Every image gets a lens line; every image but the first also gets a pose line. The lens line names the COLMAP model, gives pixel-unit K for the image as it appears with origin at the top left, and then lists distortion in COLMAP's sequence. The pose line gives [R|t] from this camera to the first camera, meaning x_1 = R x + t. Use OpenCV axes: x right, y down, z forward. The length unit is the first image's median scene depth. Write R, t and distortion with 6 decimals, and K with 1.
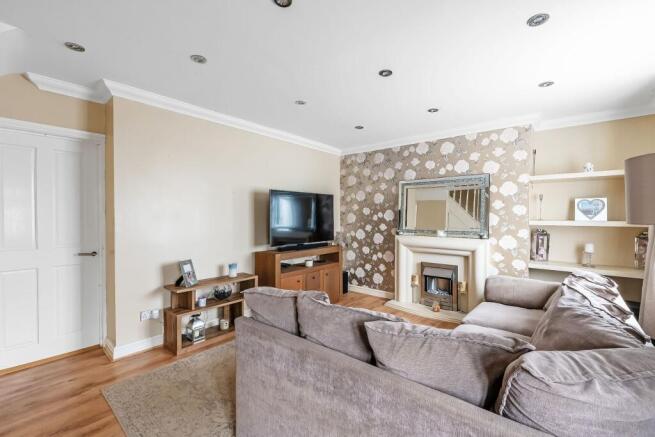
lens RADIAL K [[290.8, 0, 328.3], [0, 290.8, 219.7], [0, 0, 1]] dist [-0.003265, 0.001303]
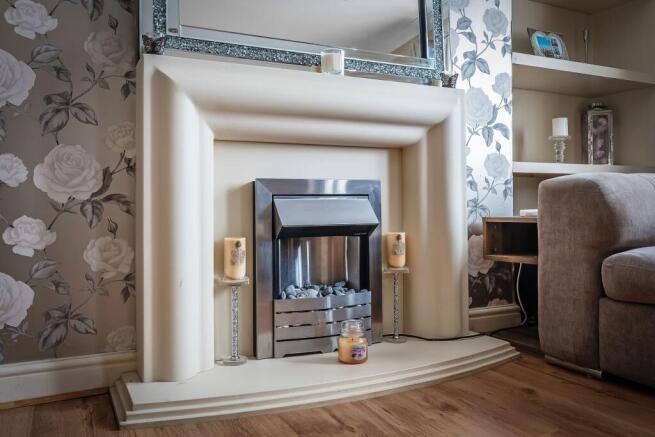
lens RADIAL K [[543.9, 0, 327.3], [0, 543.9, 195.9], [0, 0, 1]] dist [-0.007187, -0.000299]
pose [[0.397267, 0.007210, 0.917675, -0.067169], [0.019402, 0.999680, -0.016254, 0.179667], [-0.917498, 0.024261, 0.397000, 0.830347]]
